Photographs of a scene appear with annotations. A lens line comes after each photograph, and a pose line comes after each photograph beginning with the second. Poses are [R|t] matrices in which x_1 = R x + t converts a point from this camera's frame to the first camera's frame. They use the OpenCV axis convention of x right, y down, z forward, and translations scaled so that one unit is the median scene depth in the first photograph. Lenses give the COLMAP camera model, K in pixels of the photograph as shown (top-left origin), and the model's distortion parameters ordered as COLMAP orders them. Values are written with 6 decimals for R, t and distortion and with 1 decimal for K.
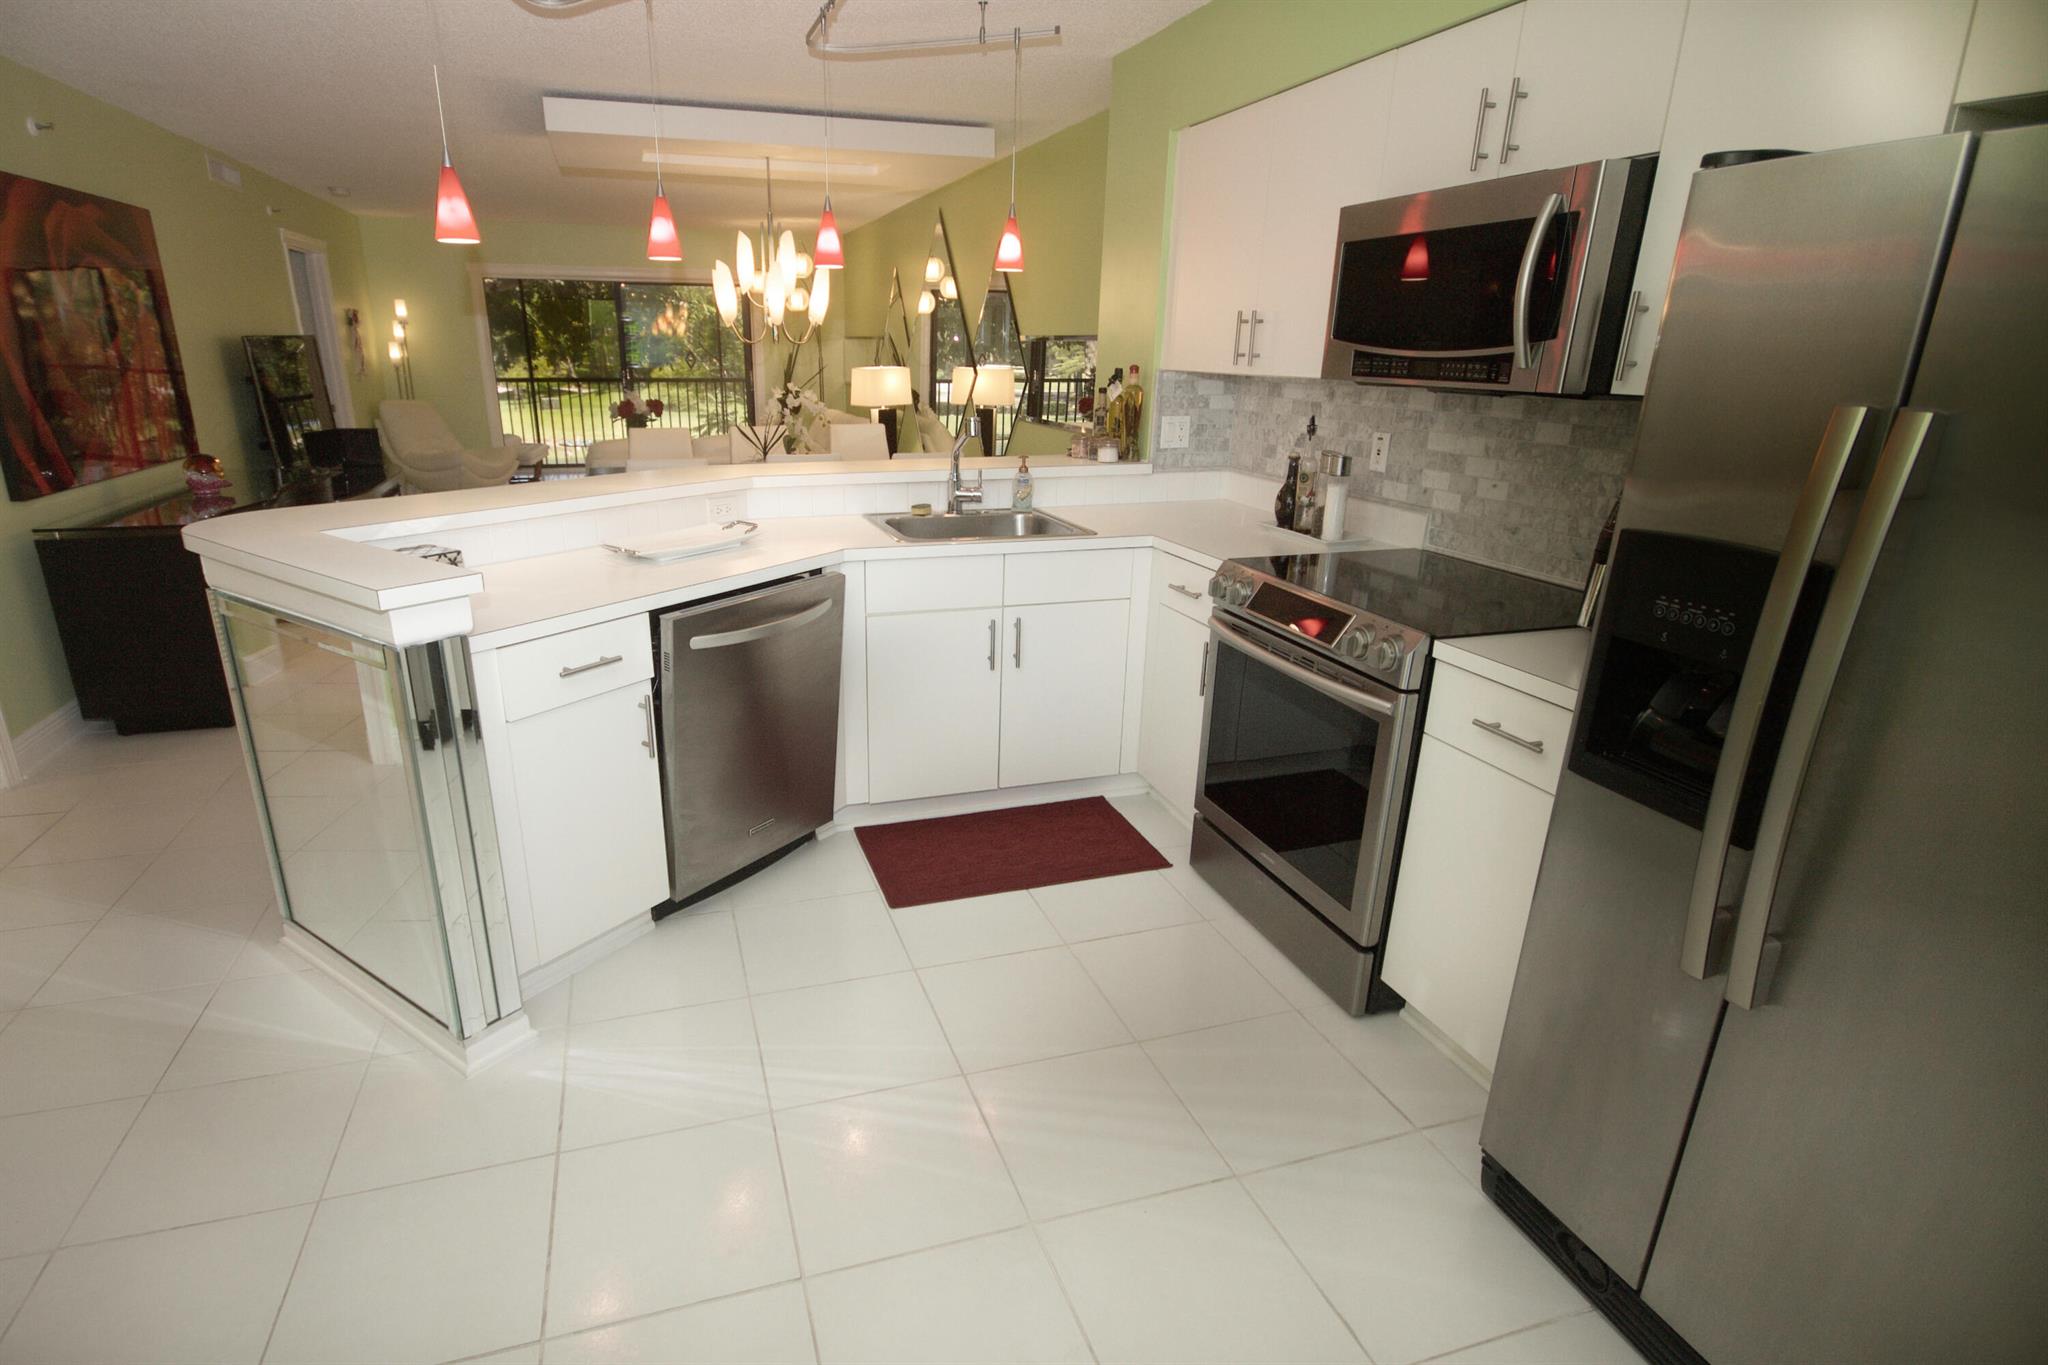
lens RADIAL K [[1019.4, 0, 954.6], [0, 1019.4, 685.9], [0, 0, 1]] dist [-0.002026, -0.000046]
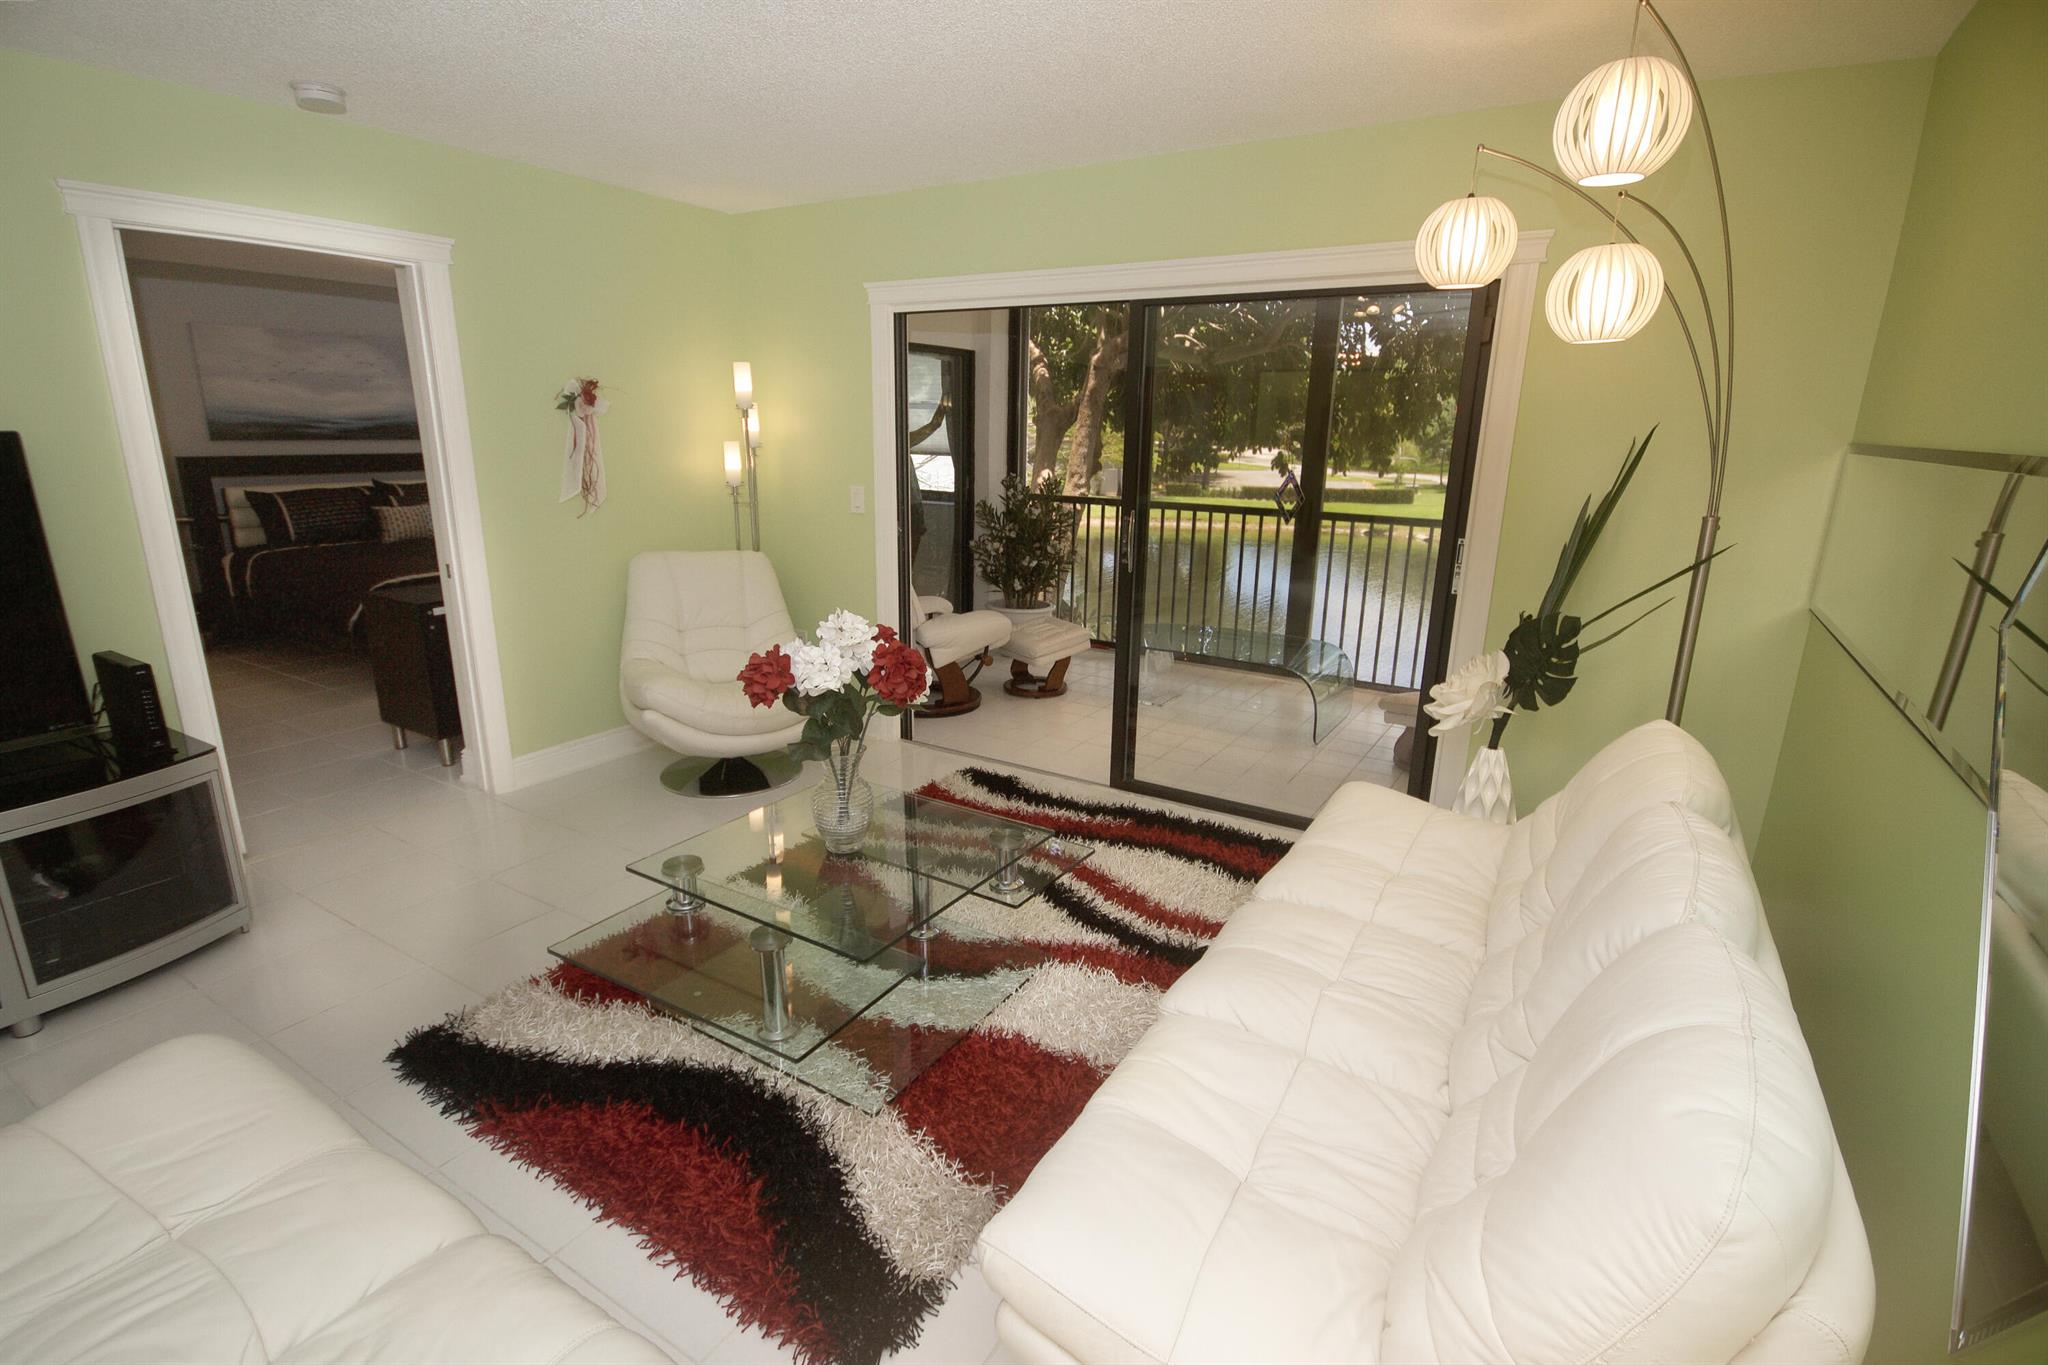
lens RADIAL K [[969.1, 0, 1011.5], [0, 969.1, 690.7], [0, 0, 1]] dist [0.000084, 0.000027]
pose [[0.646235, 0.203748, -0.735437, -0.170472], [-0.250005, 0.967043, 0.048232, -0.789510], [0.721026, 0.152694, 0.675874, 2.266494]]
